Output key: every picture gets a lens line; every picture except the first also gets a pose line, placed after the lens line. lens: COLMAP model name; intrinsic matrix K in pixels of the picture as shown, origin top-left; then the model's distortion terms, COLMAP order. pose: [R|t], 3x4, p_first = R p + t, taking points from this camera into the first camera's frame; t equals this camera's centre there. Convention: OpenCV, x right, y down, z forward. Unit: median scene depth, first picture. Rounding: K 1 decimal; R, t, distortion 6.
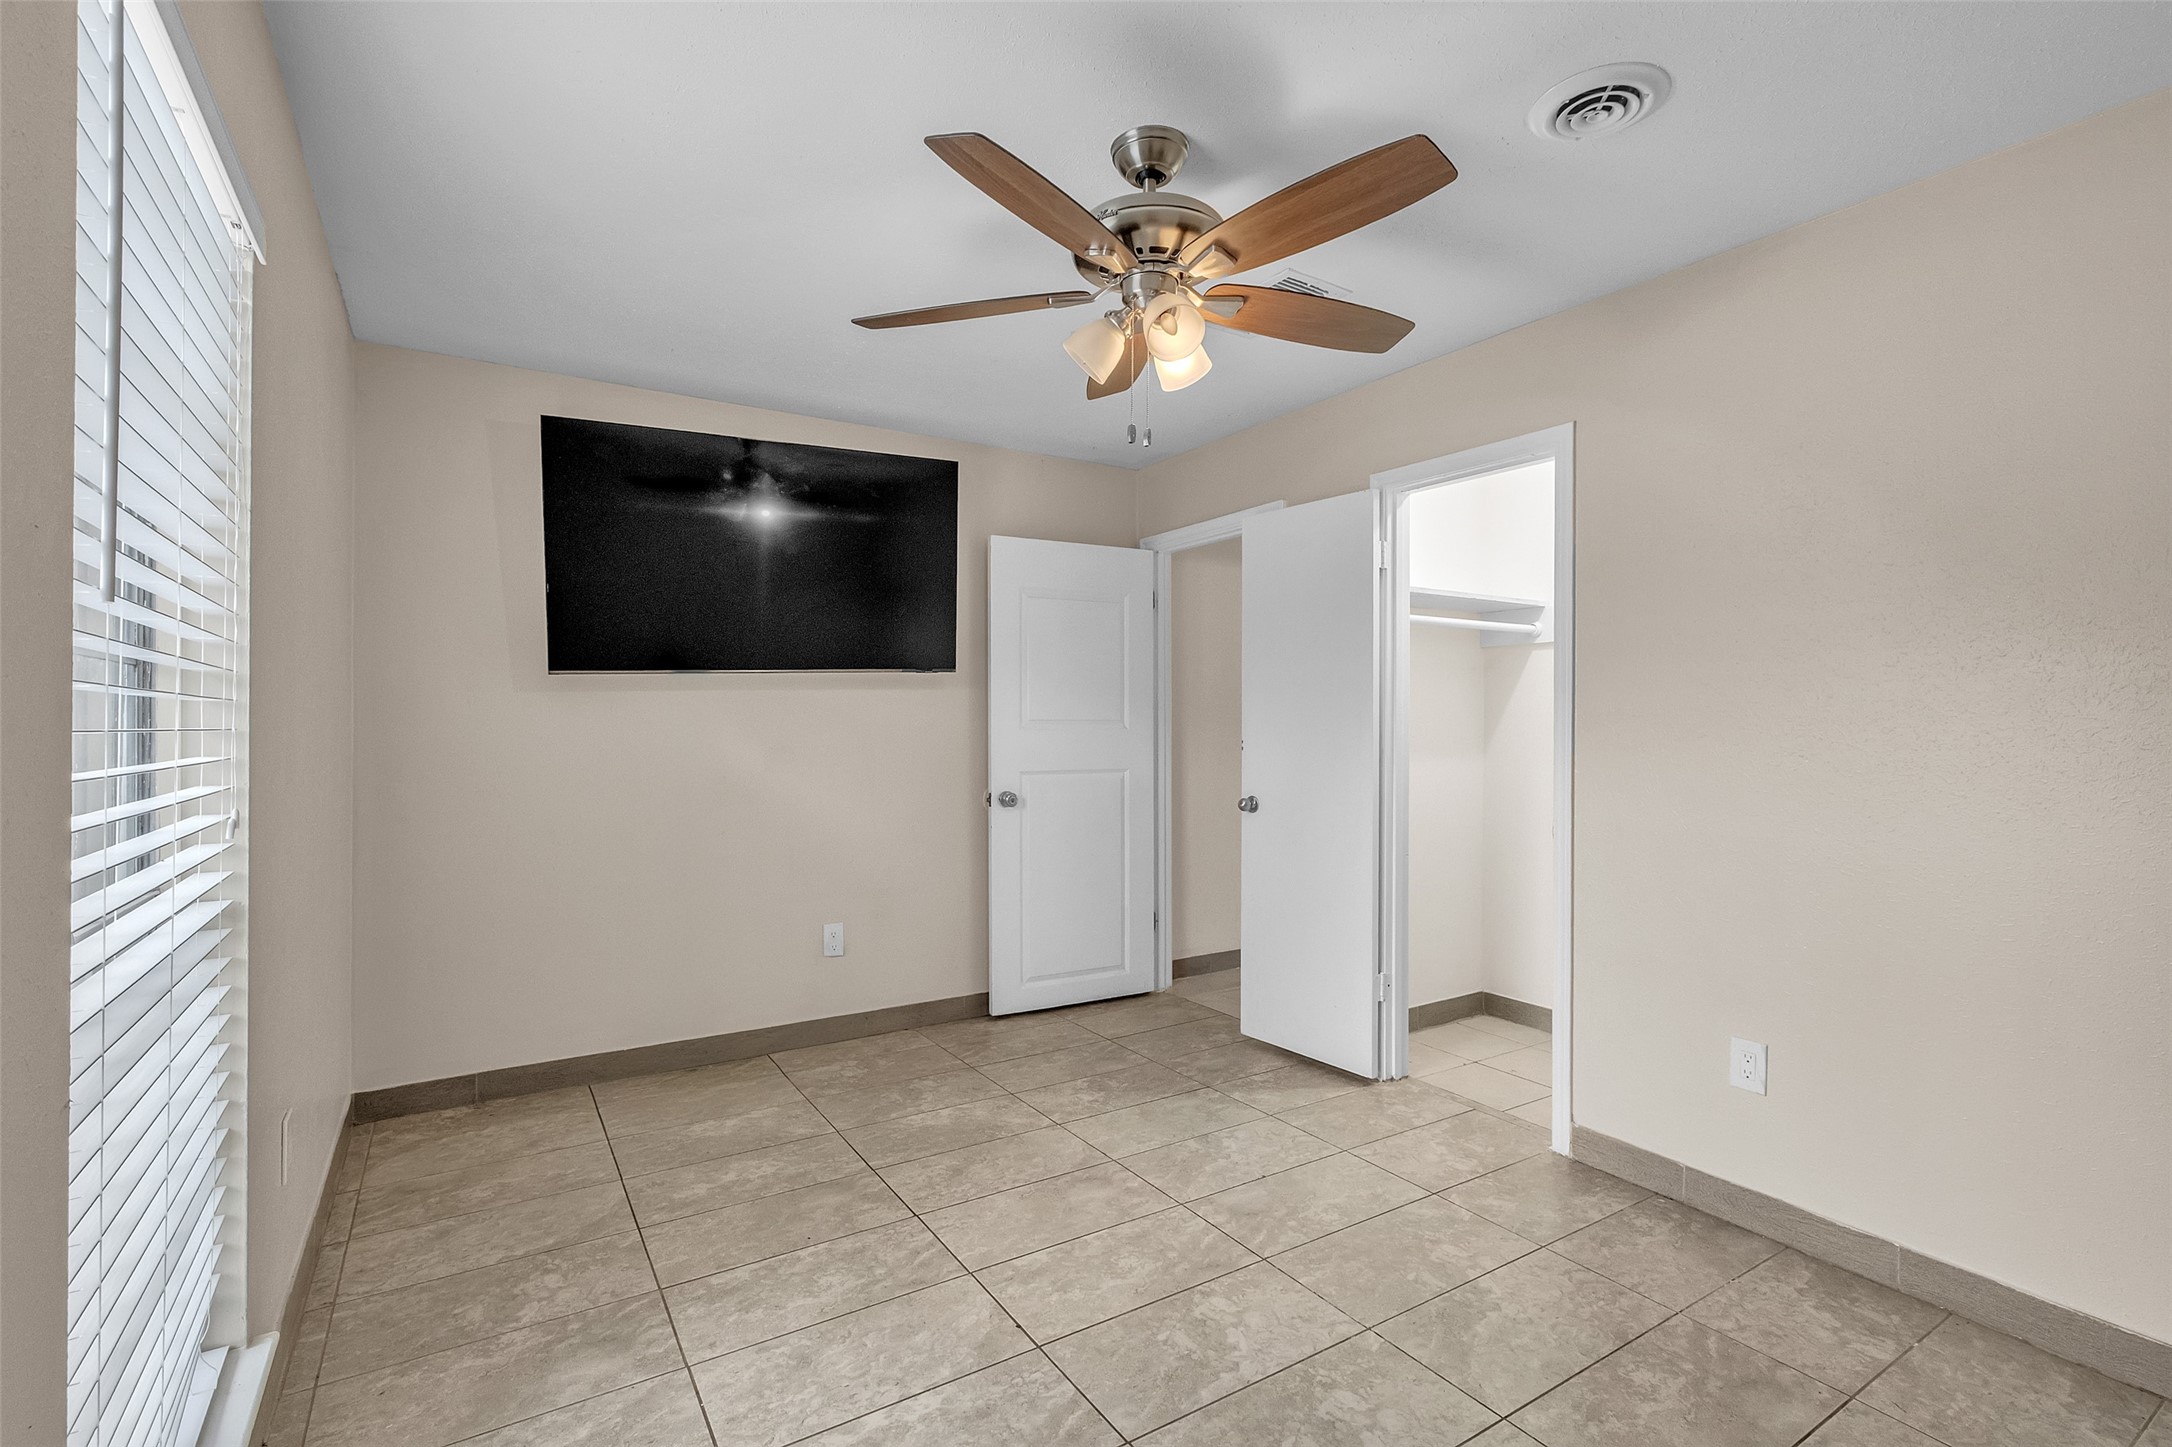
lens RADIAL K [[967.9, 0, 1082.7], [0, 967.9, 721.6], [0, 0, 1]] dist [-0.000015, -0.000527]
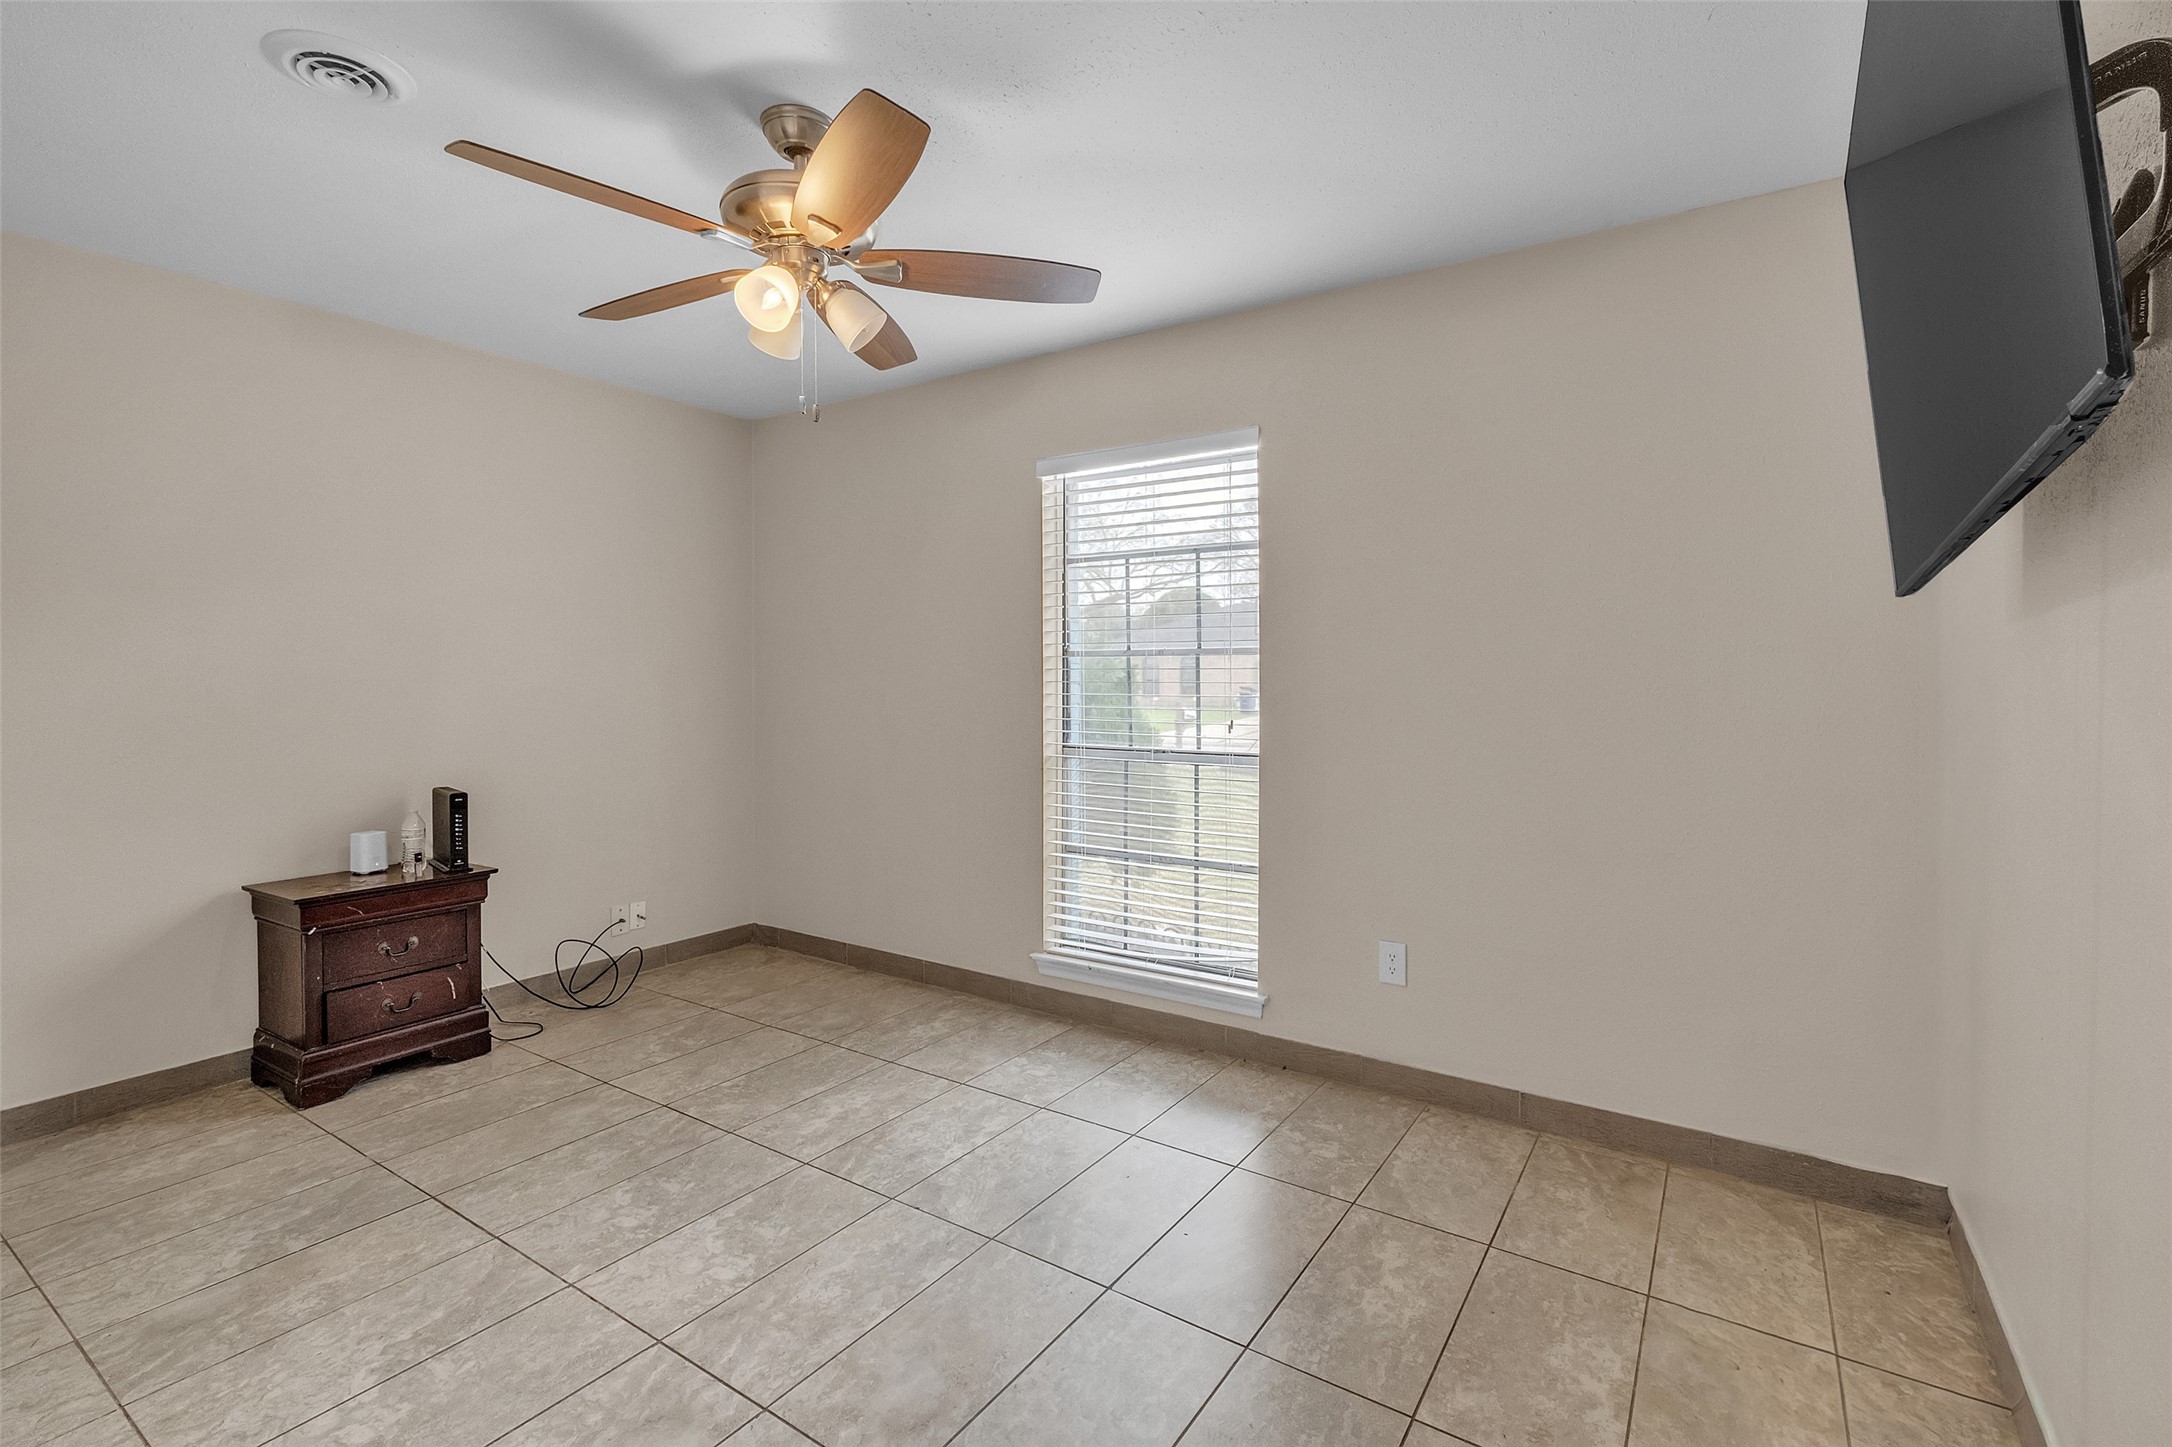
lens RADIAL K [[967.9, 0, 1088.0], [0, 967.9, 714.8], [0, 0, 1]] dist [-0.000015, -0.000527]
pose [[-0.915348, 0.010044, -0.402537, 0.188169], [-0.002870, 0.999501, 0.031465, 0.005252], [0.402653, 0.029957, -0.914863, 1.954794]]
